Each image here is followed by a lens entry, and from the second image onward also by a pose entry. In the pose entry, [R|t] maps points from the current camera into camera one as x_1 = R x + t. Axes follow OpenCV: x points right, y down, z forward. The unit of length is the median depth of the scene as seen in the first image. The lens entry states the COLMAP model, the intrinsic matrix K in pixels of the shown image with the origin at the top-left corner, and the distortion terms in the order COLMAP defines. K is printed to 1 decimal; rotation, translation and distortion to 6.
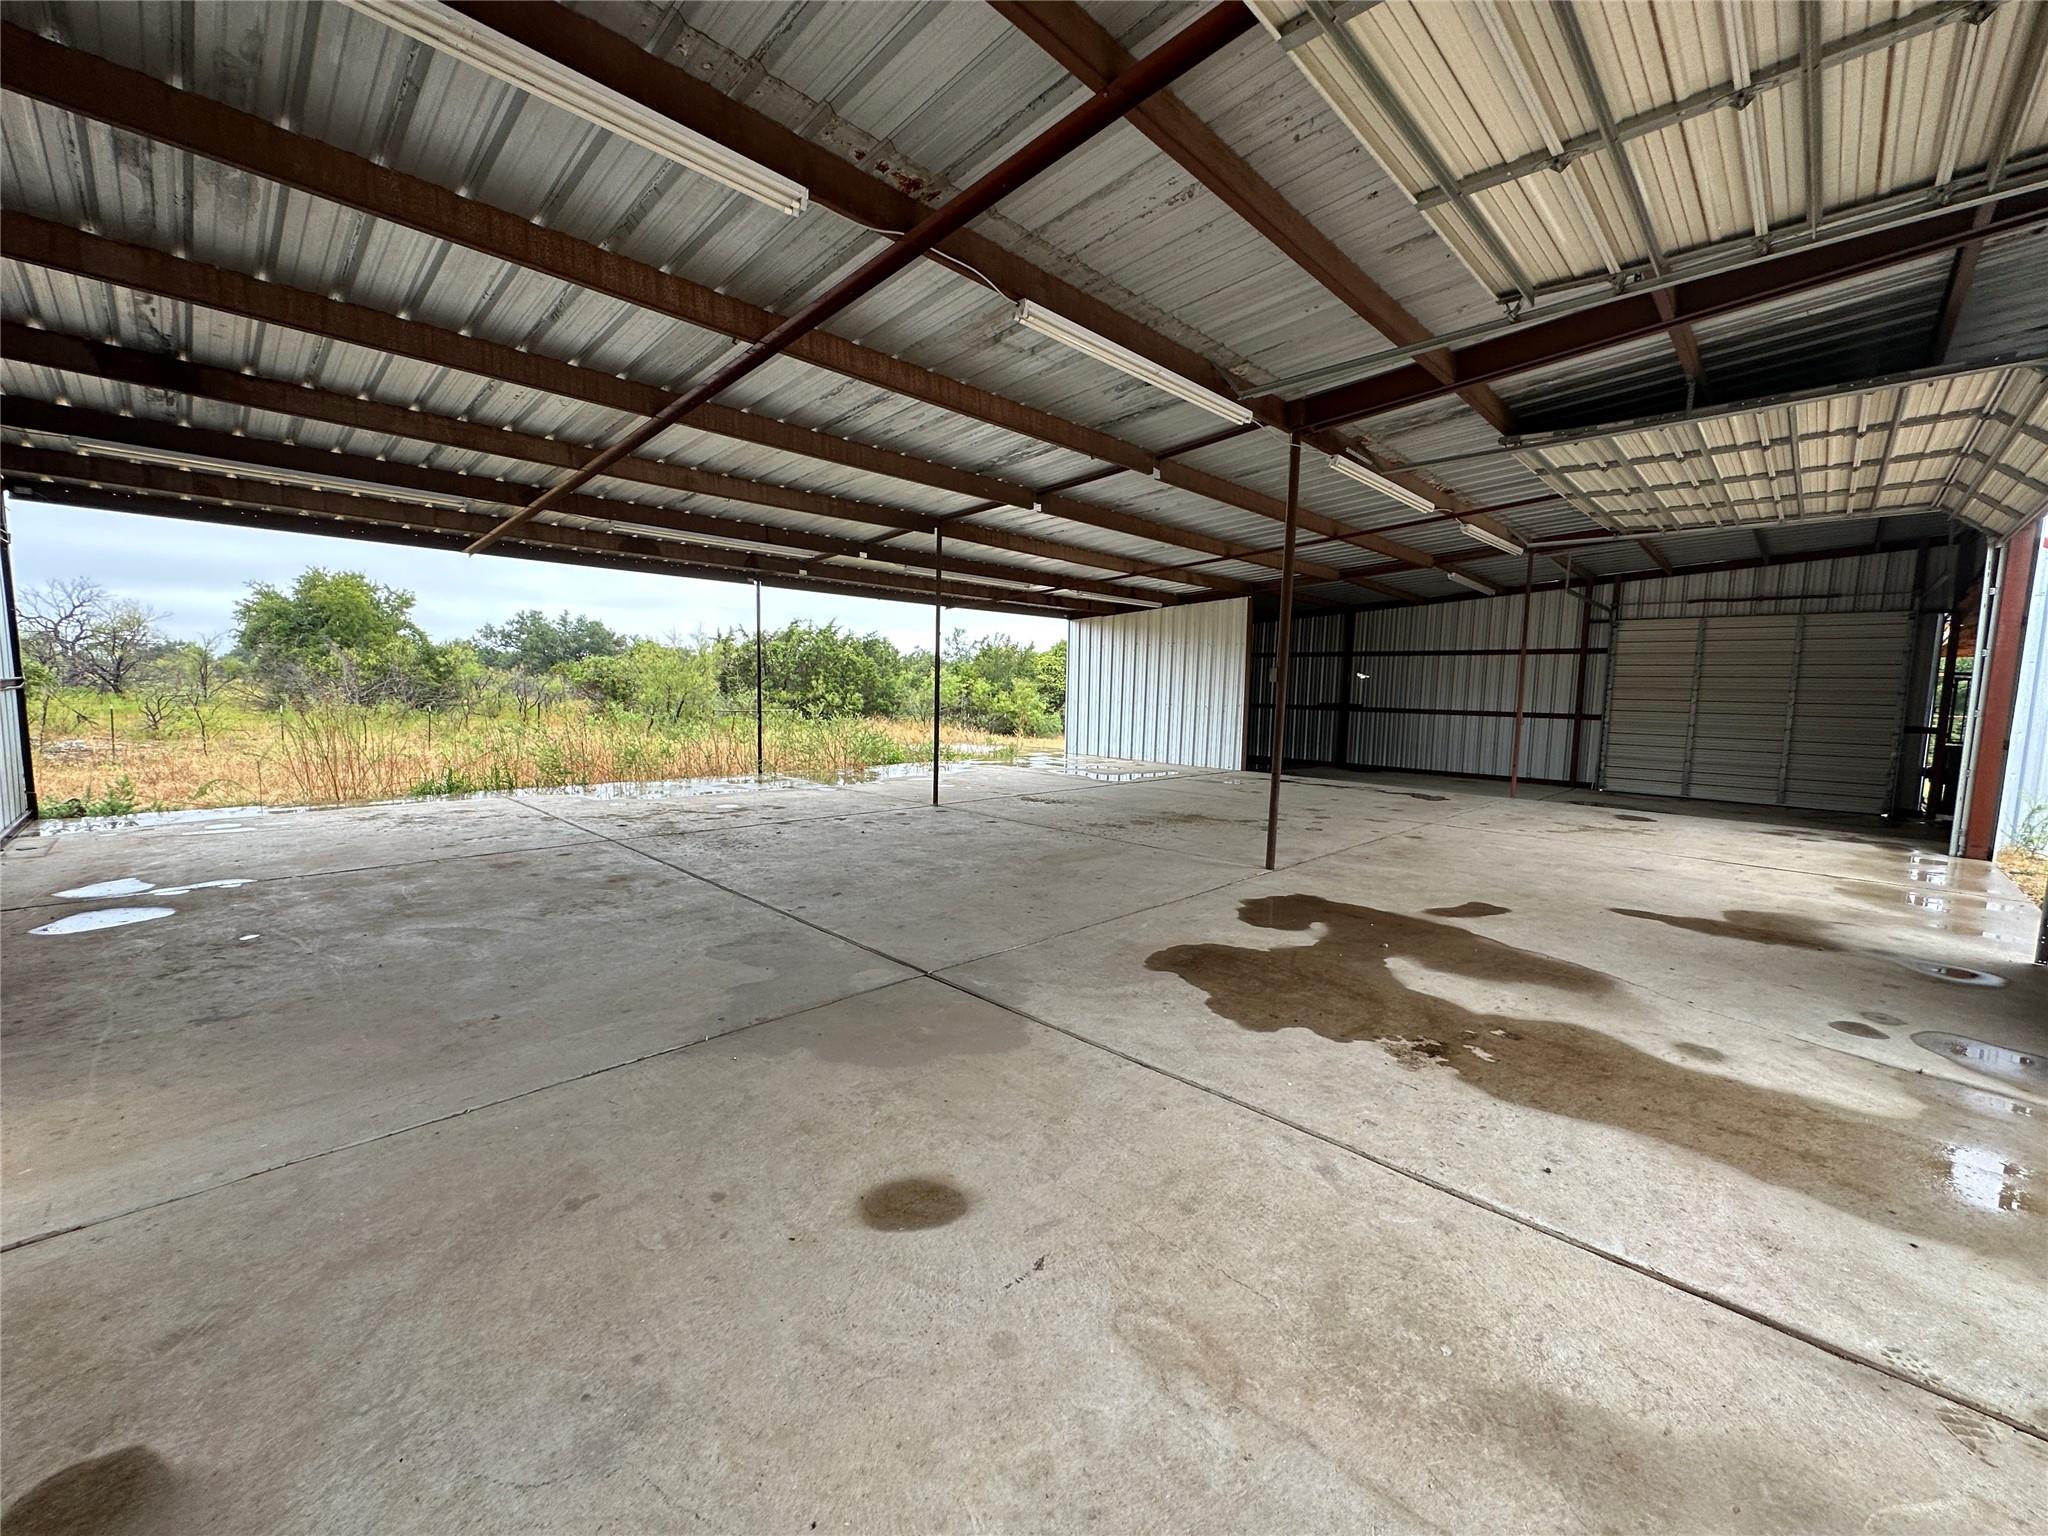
lens RADIAL K [[815.6, 0, 1038.1], [0, 815.6, 768.4], [0, 0, 1]] dist [-0.007350, 0.000993]
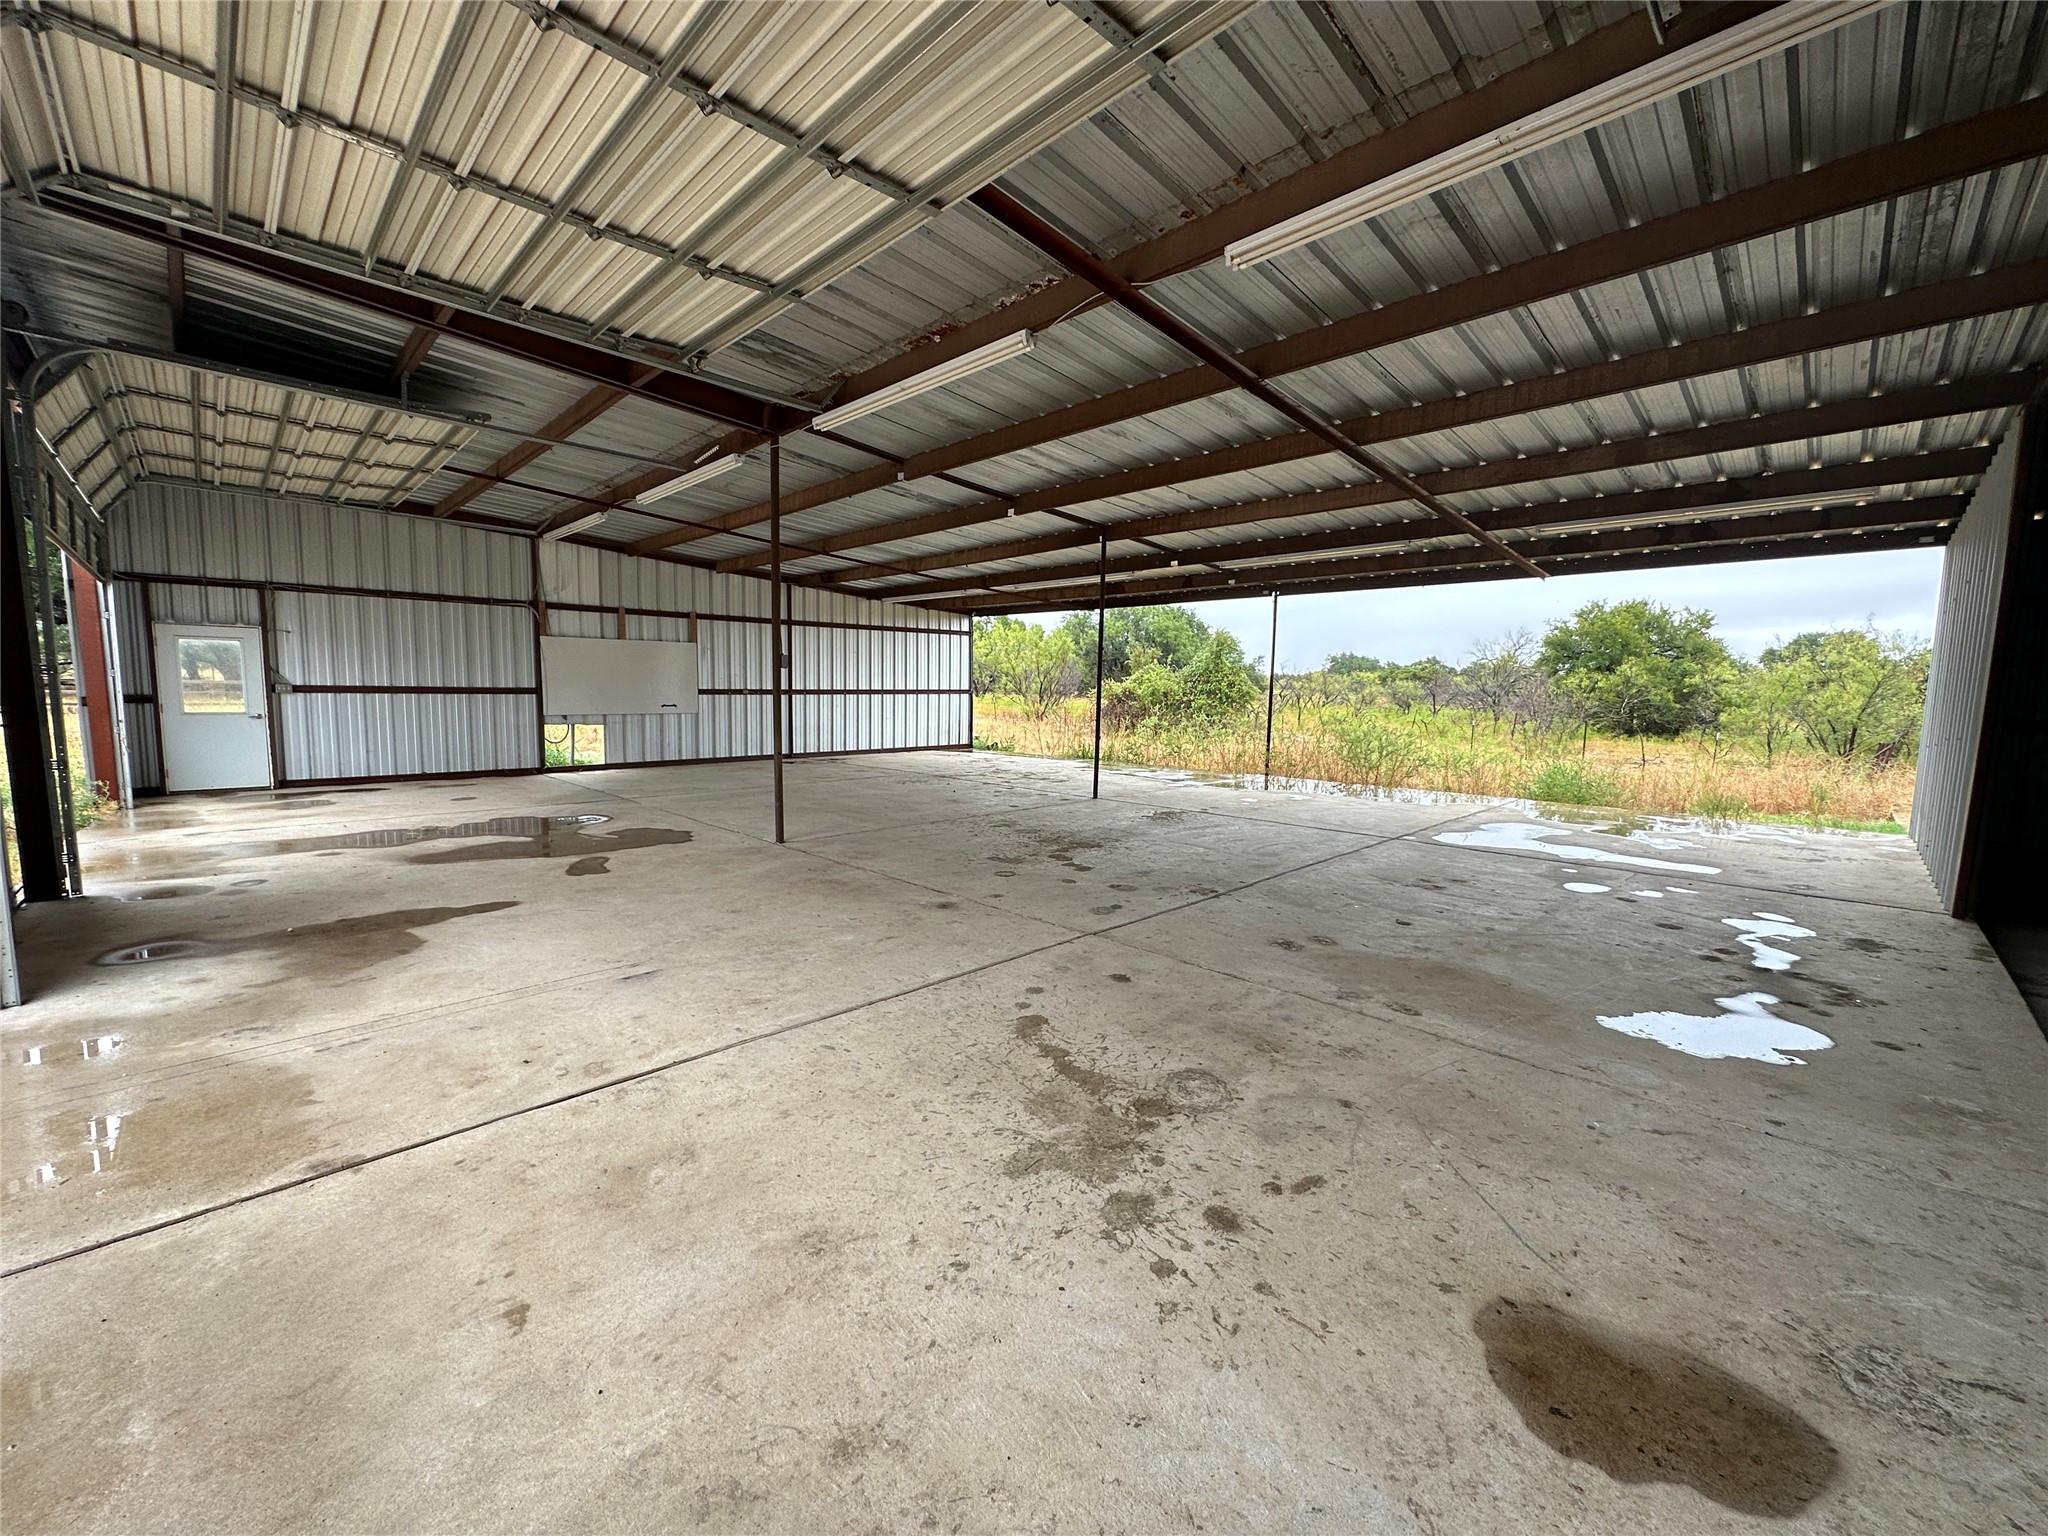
lens RADIAL K [[815.6, 0, 1036.7], [0, 815.6, 772.9], [0, 0, 1]] dist [-0.007350, 0.000993]
pose [[-0.013818, 0.076328, -0.996987, 0.775598], [-0.107173, 0.991225, 0.077373, -0.047966], [0.994144, 0.107919, -0.005517, 0.763578]]
